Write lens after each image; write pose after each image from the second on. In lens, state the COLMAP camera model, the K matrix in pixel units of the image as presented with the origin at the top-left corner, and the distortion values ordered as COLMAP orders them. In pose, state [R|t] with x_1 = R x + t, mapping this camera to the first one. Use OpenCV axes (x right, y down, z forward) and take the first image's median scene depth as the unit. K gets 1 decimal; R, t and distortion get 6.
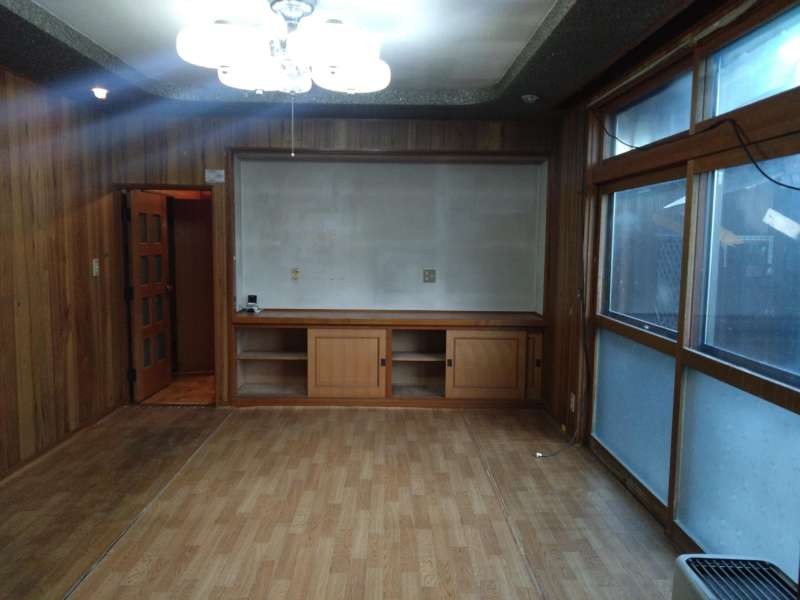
lens RADIAL K [[618.3, 0, 393.7], [0, 618.3, 308.1], [0, 0, 1]] dist [0.025414, -0.047847]
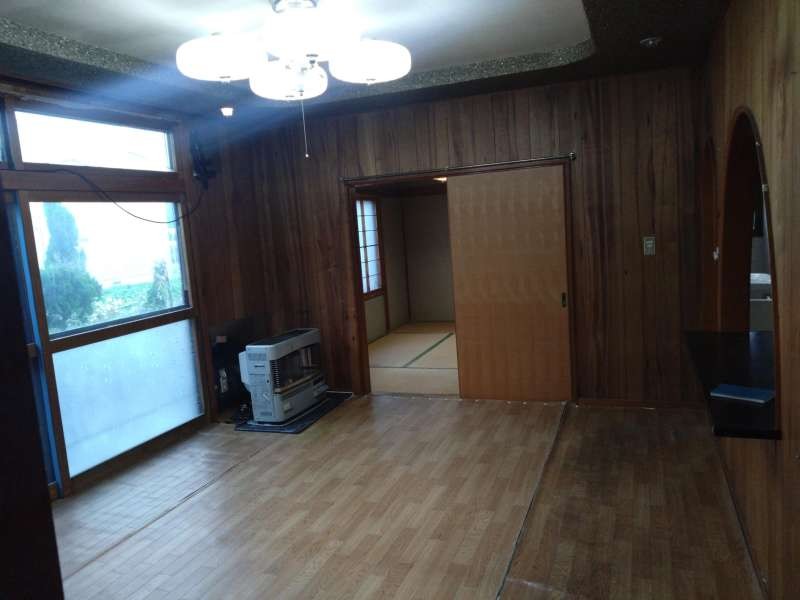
lens RADIAL K [[618.3, 0, 394.4], [0, 618.3, 292.7], [0, 0, 1]] dist [0.025414, -0.047847]
pose [[-0.924676, 0.007488, 0.380681, -0.481093], [0.101183, 0.968690, 0.226719, -0.179176], [-0.367064, 0.248160, -0.896482, 1.362215]]
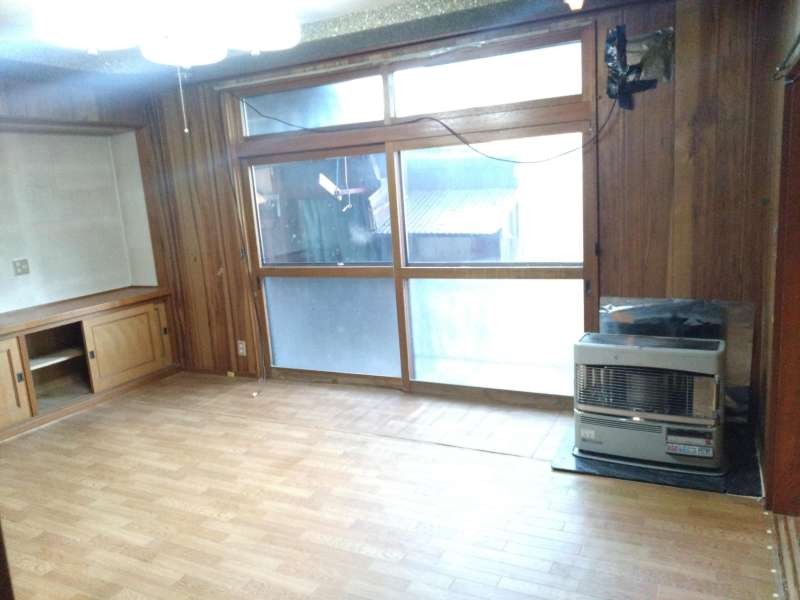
lens RADIAL K [[618.3, 0, 406.0], [0, 618.3, 302.6], [0, 0, 1]] dist [0.025414, -0.047847]
pose [[0.458609, -0.212999, 0.862734, -0.632335], [0.176159, 0.973373, 0.146672, -0.052359], [-0.871003, 0.084713, 0.483919, 0.195386]]
